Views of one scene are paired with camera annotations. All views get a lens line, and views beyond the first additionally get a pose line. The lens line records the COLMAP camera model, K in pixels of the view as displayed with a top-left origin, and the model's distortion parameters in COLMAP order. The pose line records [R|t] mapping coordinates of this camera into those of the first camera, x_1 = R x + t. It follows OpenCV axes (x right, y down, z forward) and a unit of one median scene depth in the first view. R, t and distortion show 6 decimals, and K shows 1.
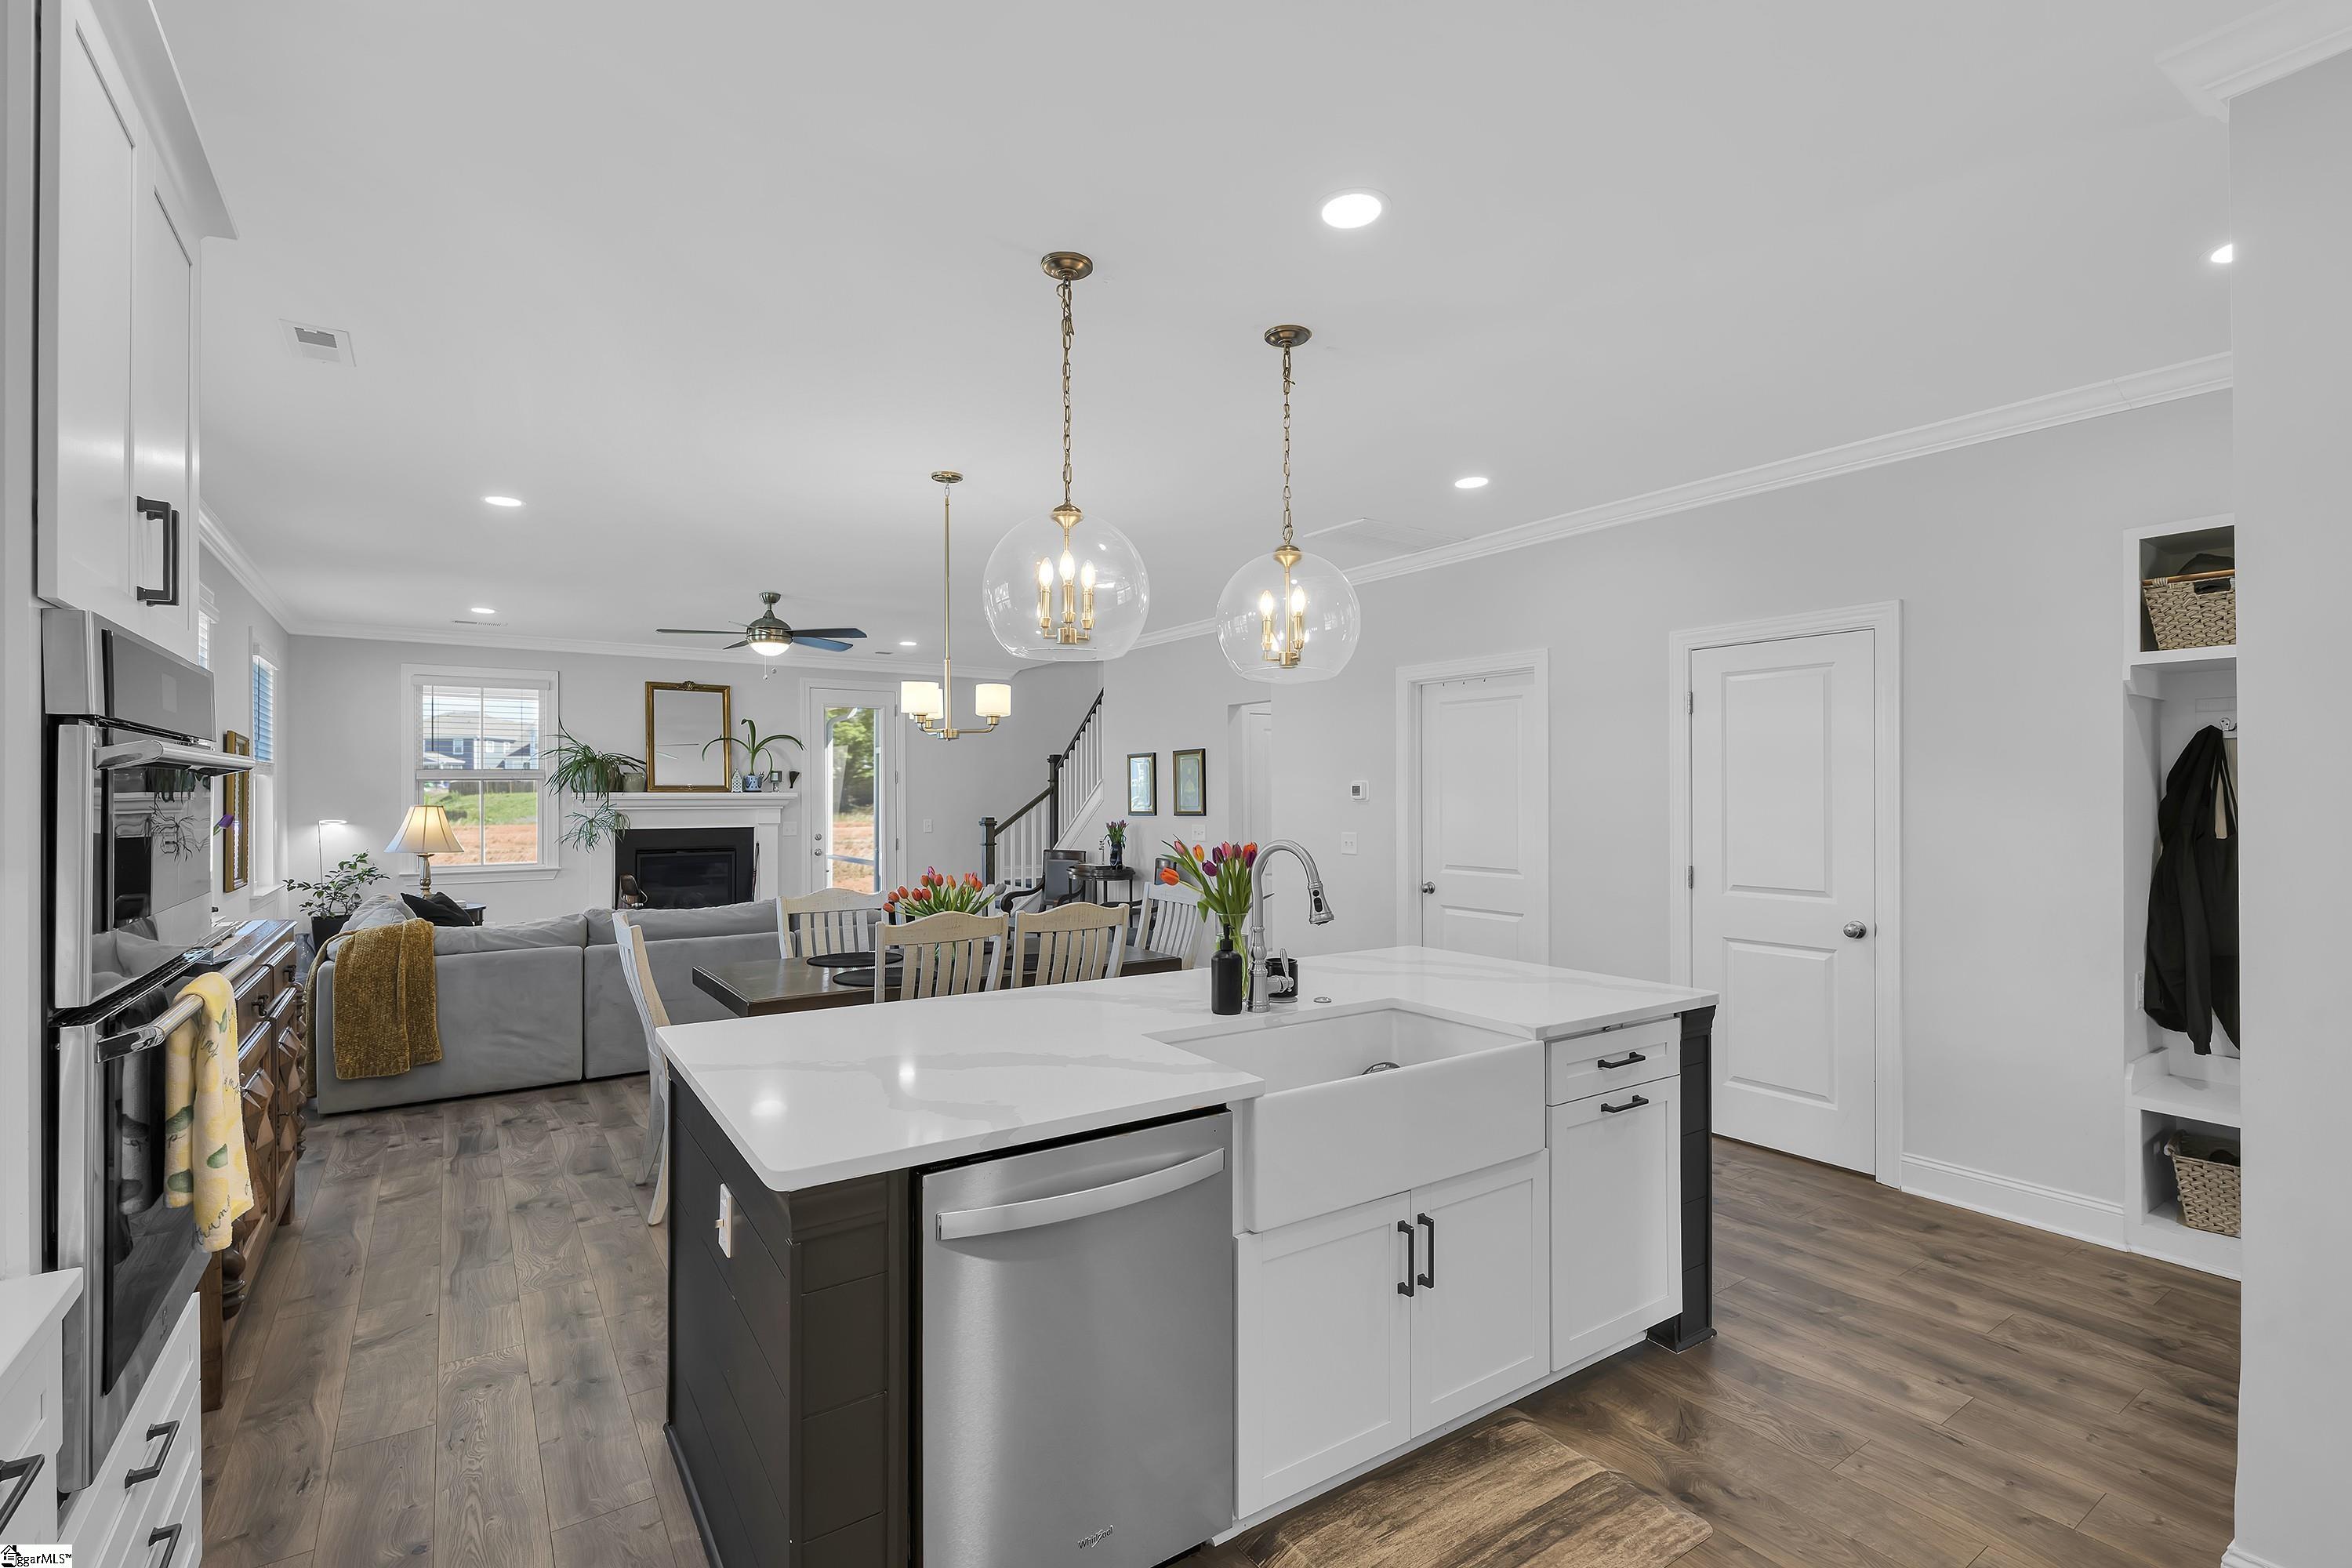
lens RADIAL K [[1073.0, 0, 1187.8], [0, 1073.0, 791.4], [0, 0, 1]] dist [-0.008451, -0.000506]
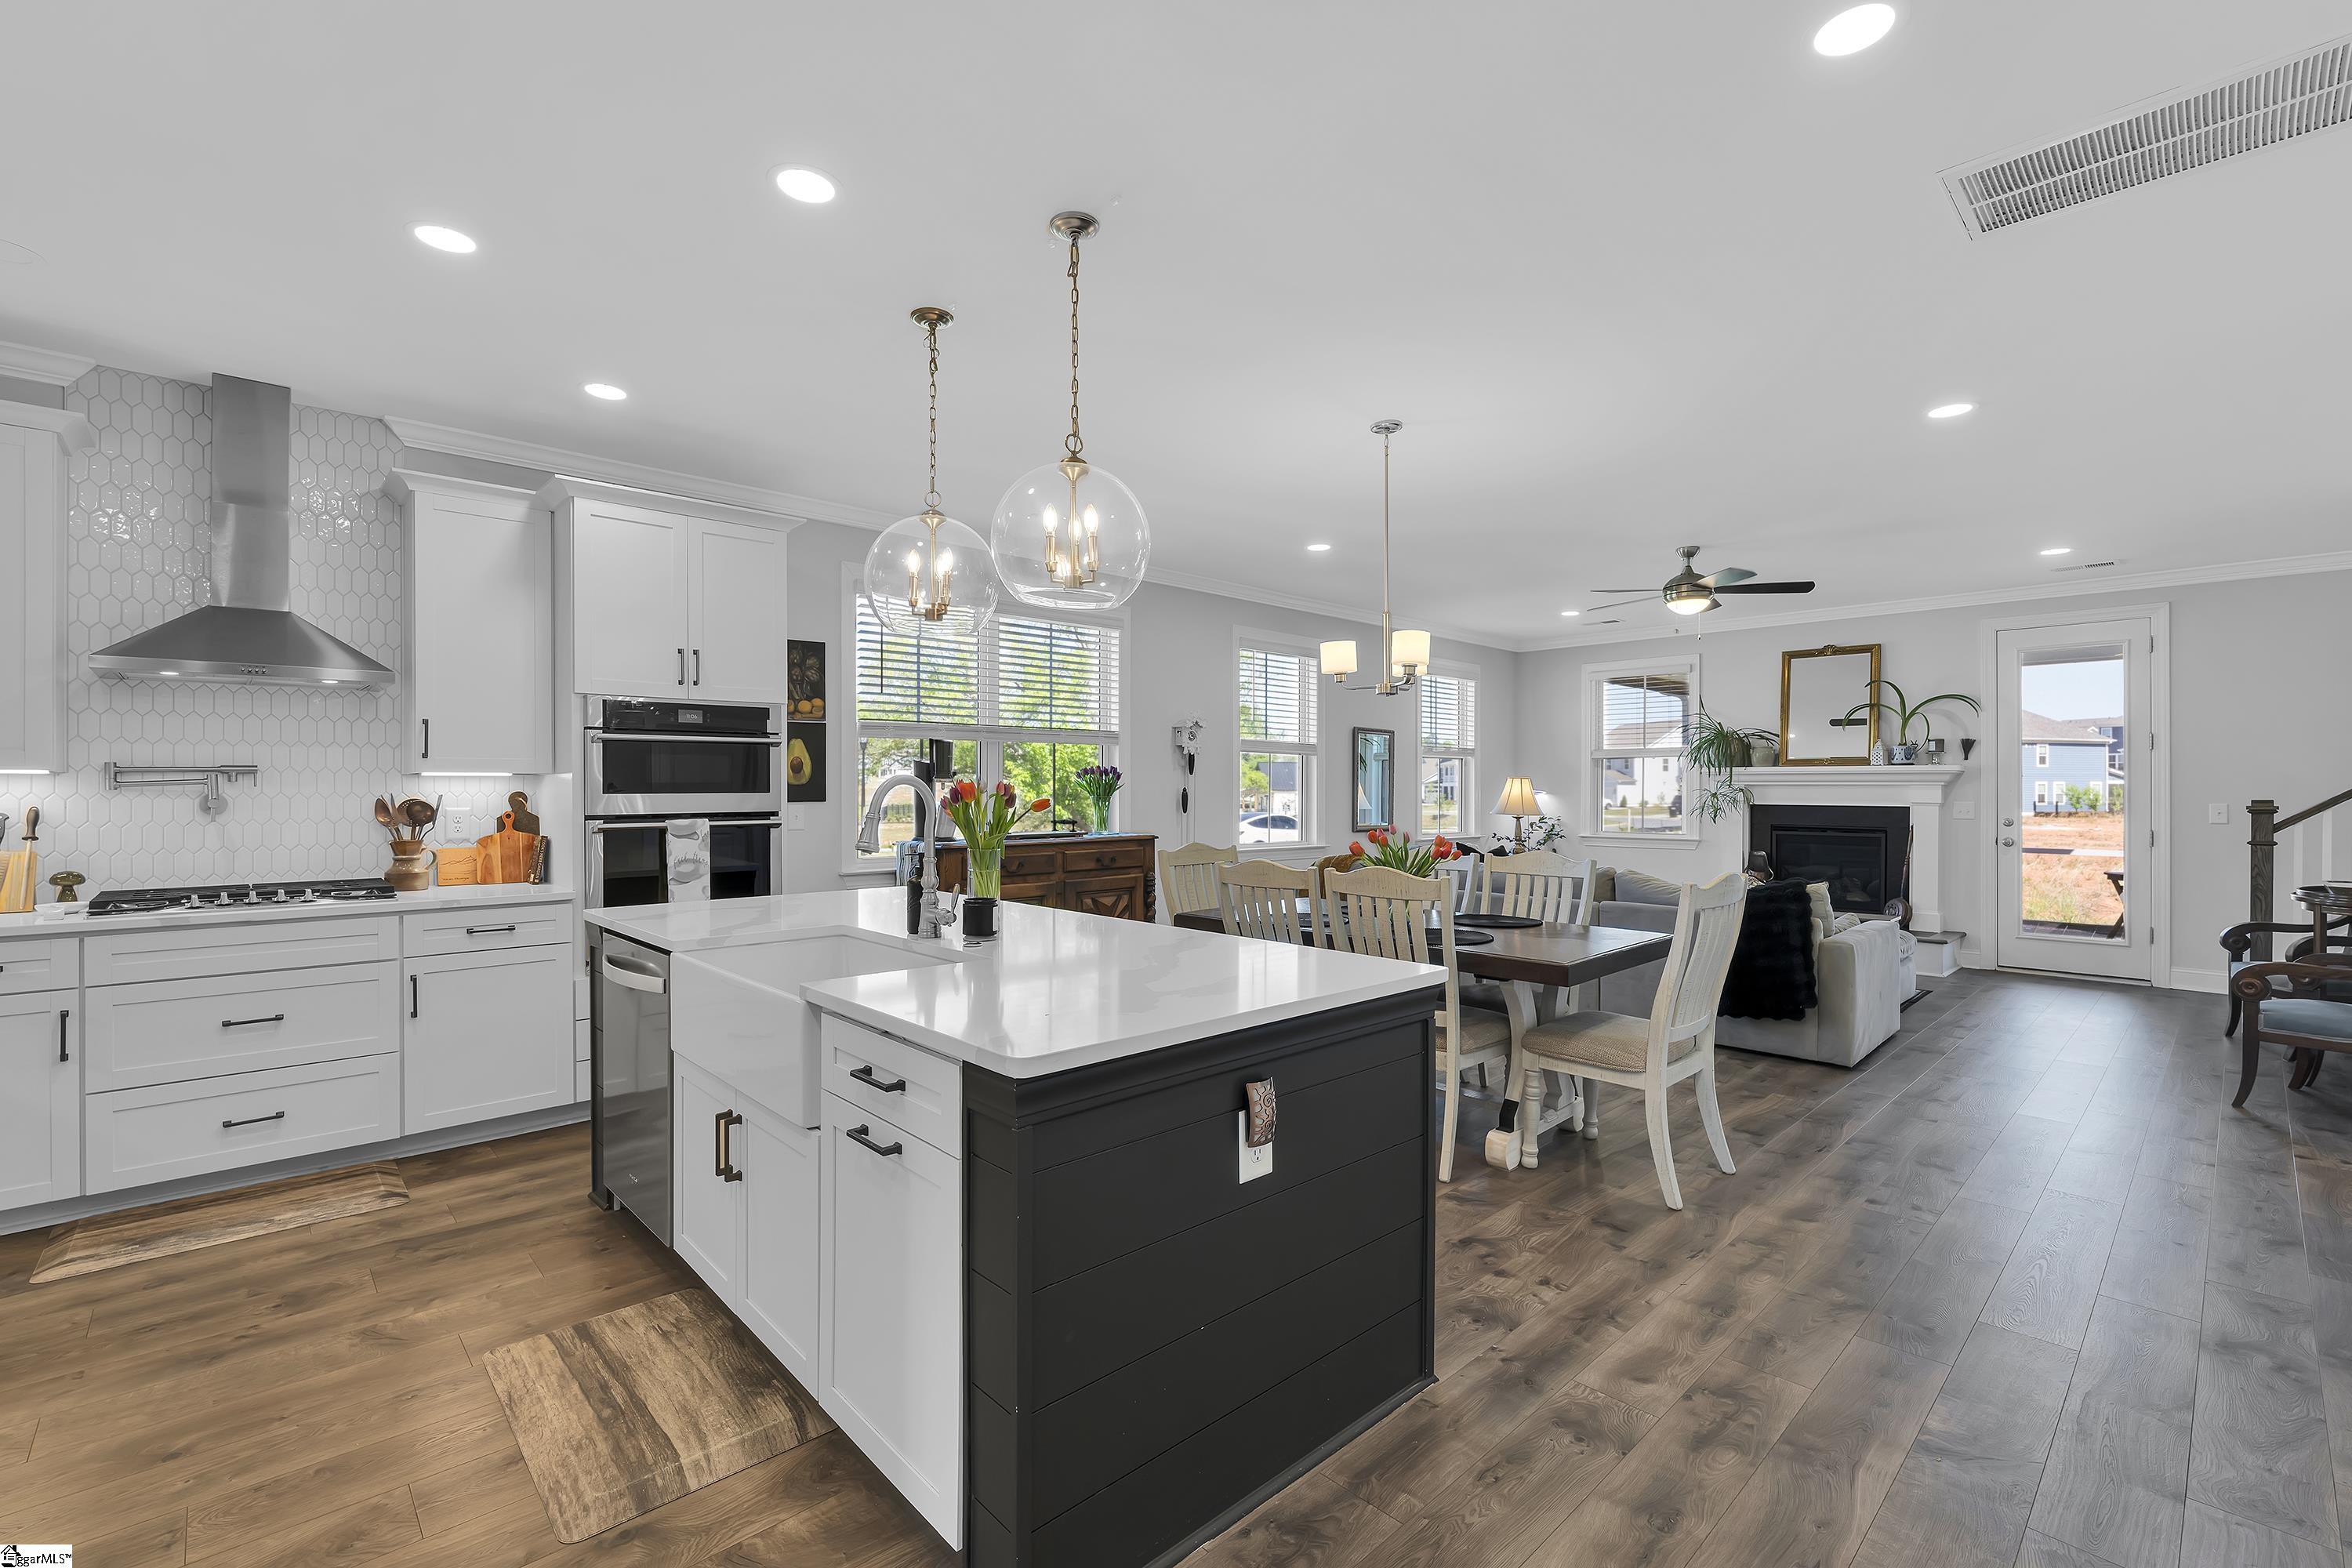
lens RADIAL K [[1028.0, 0, 1163.4], [0, 1028.0, 789.5], [0, 0, 1]] dist [-0.014048, 0.002479]
pose [[0.146537, 0.005112, -0.989192, 0.345294], [0.001329, 0.999985, 0.005365, 0.016669], [0.989204, -0.002101, 0.146528, 0.338905]]
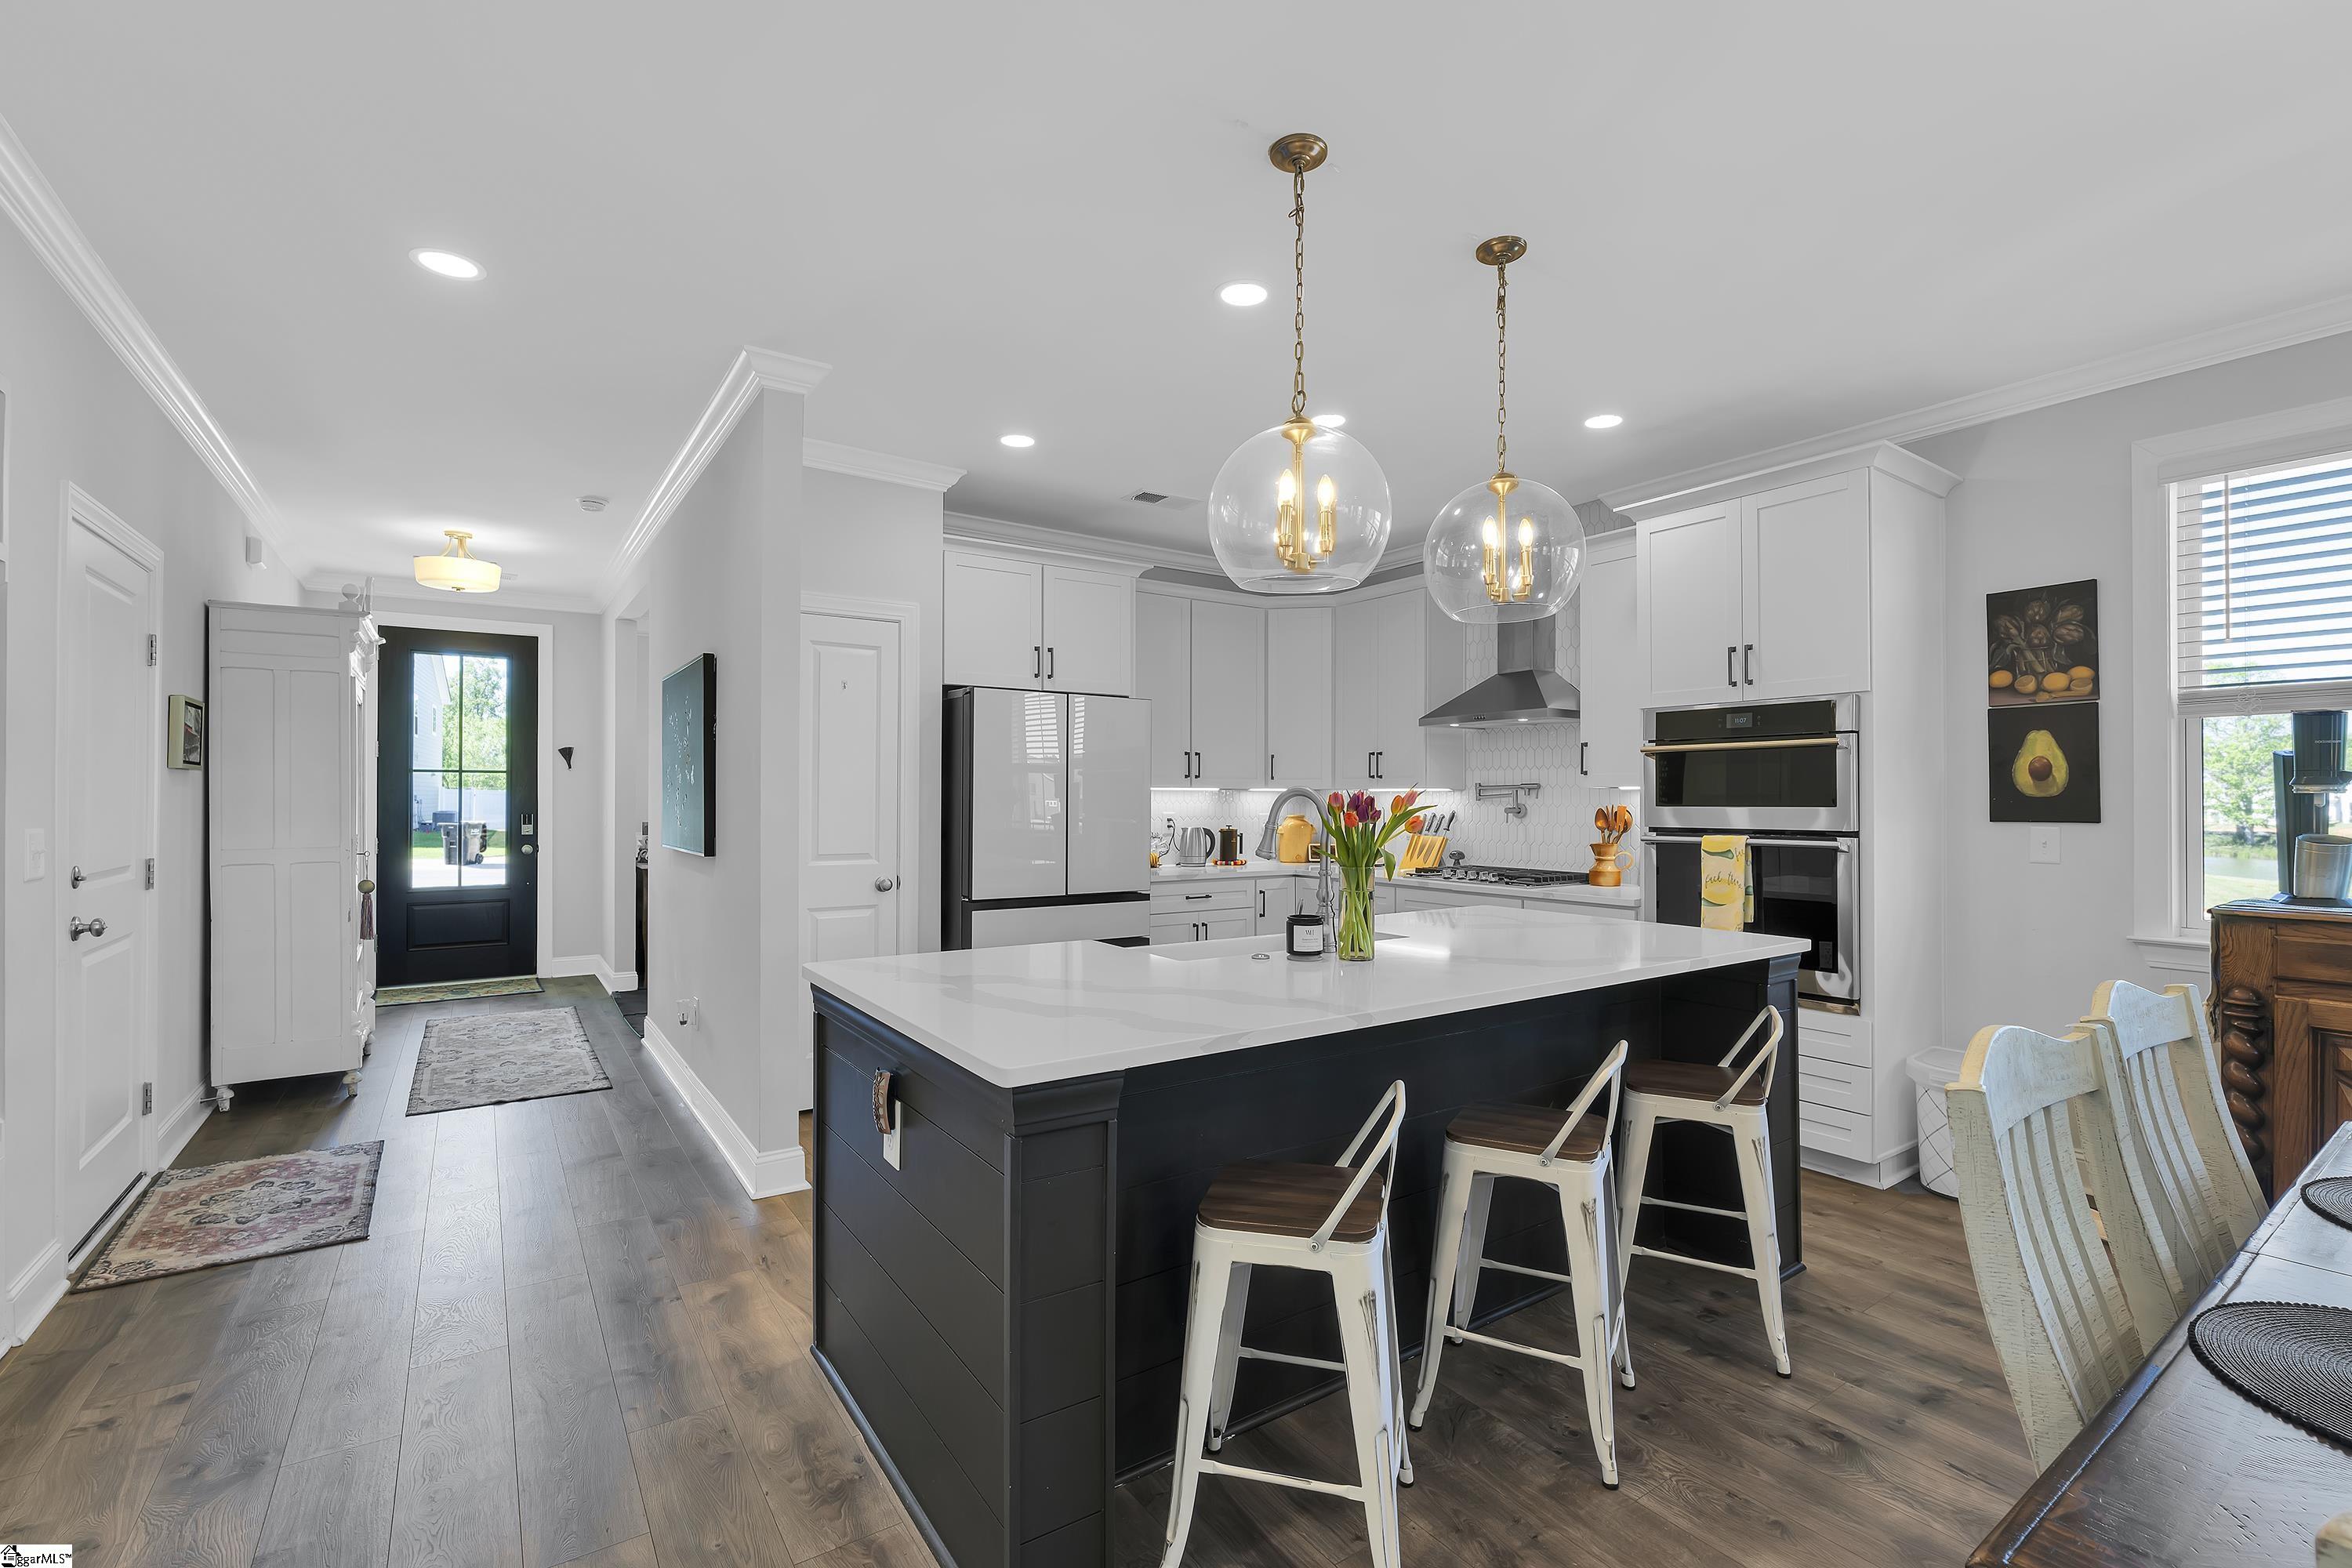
lens RADIAL K [[1028.0, 0, 1174.9], [0, 1028.0, 784.6], [0, 0, 1]] dist [-0.014048, 0.002479]
pose [[-0.999999, -0.000600, -0.001171, 0.064250], [-0.000581, 0.999875, -0.015832, 0.018449], [0.001180, -0.015831, -0.999874, 0.628646]]
